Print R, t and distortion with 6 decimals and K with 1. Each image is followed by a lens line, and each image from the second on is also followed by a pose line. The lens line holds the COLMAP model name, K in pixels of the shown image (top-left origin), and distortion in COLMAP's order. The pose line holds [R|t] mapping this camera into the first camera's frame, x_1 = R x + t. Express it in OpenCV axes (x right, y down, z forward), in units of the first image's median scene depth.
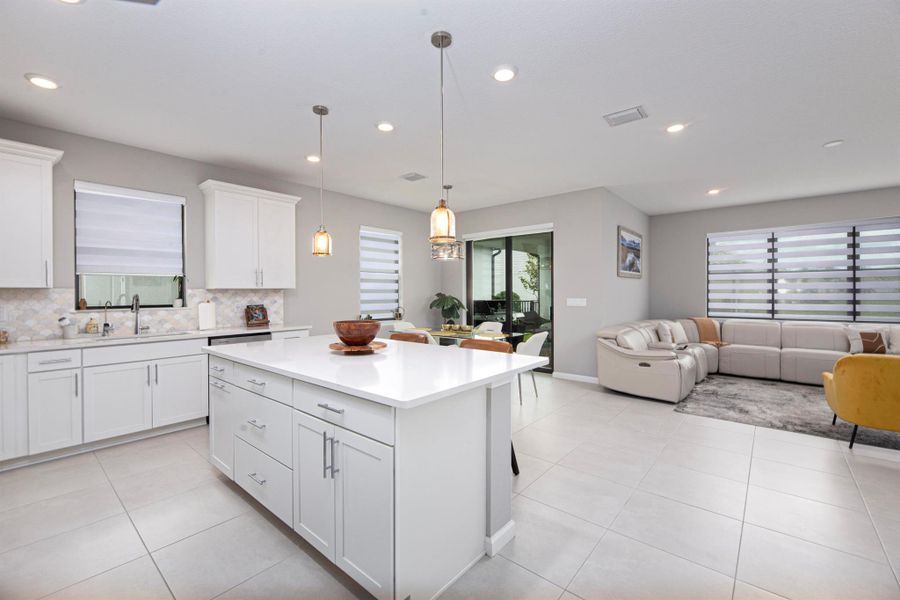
lens RADIAL K [[382.7, 0, 448.2], [0, 382.7, 293.1], [0, 0, 1]] dist [-0.000731, -0.000773]
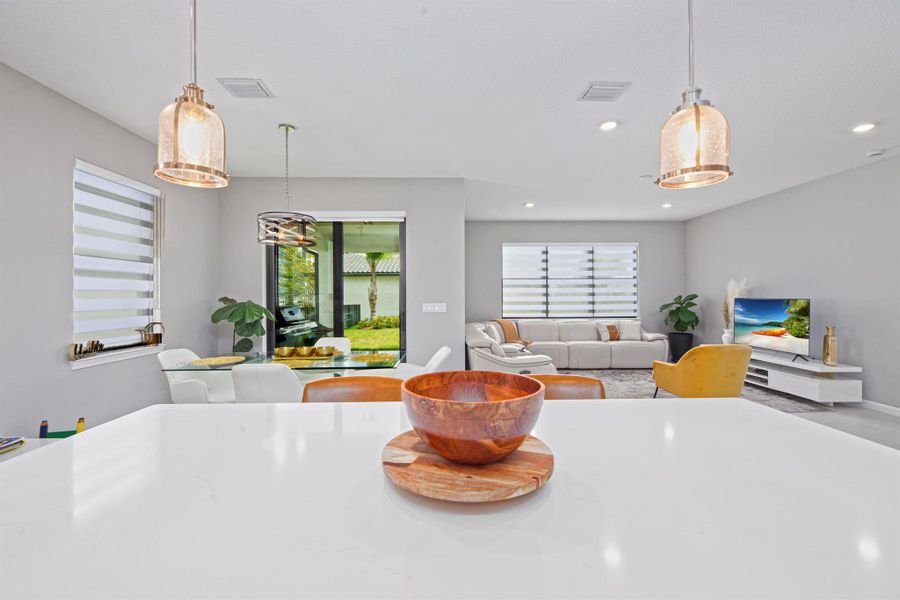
lens RADIAL K [[382.7, 0, 448.2], [0, 382.7, 293.1], [0, 0, 1]] dist [-0.000731, -0.000773]
pose [[0.750333, 0.003251, 0.661051, -0.190828], [0.003271, 0.999957, -0.008630, -0.000654], [-0.661051, 0.008637, 0.750291, 0.312312]]
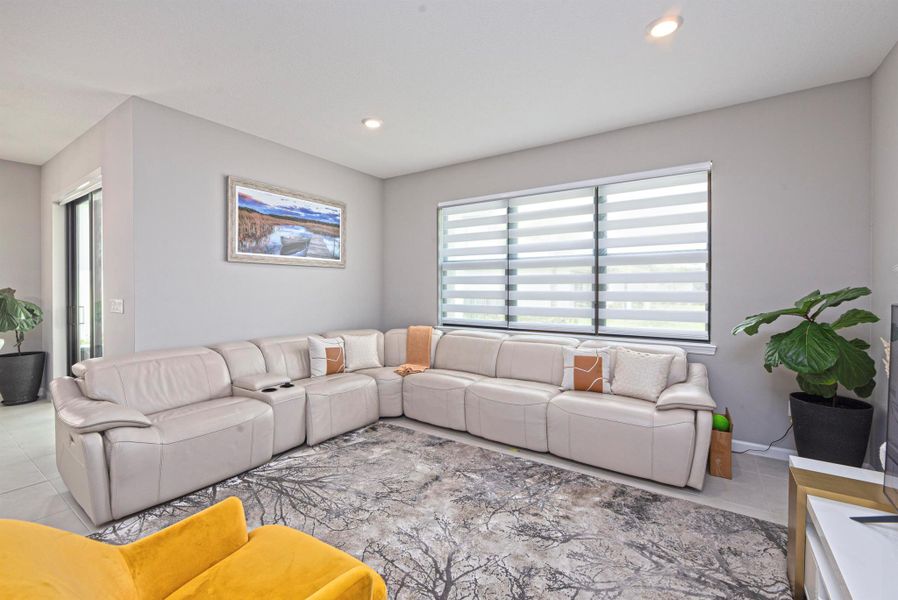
lens RADIAL K [[381.9, 0, 447.2], [0, 381.9, 293.1], [0, 0, 1]] dist [-0.000731, -0.000773]
pose [[0.994712, 0.001477, 0.102695, 0.703570], [-0.002601, 0.999938, 0.010808, -0.002088], [-0.102673, -0.011018, 0.994654, 0.362651]]
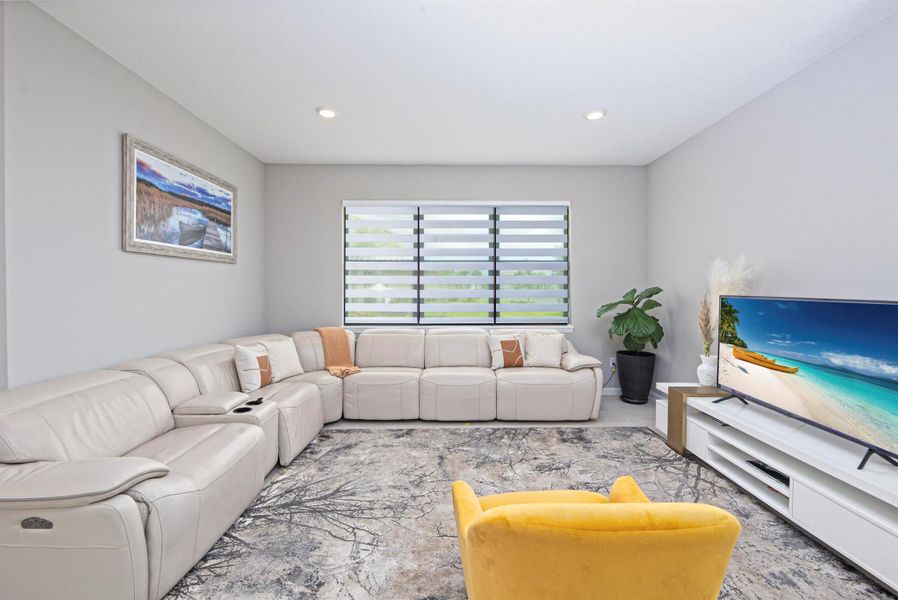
lens RADIAL K [[381.9, 0, 447.2], [0, 381.9, 293.1], [0, 0, 1]] dist [-0.000731, -0.000773]
pose [[0.760904, -0.006607, 0.648830, 0.430709], [-0.001939, 0.999921, 0.012456, -0.002235], [-0.648861, -0.010736, 0.760831, 0.420500]]
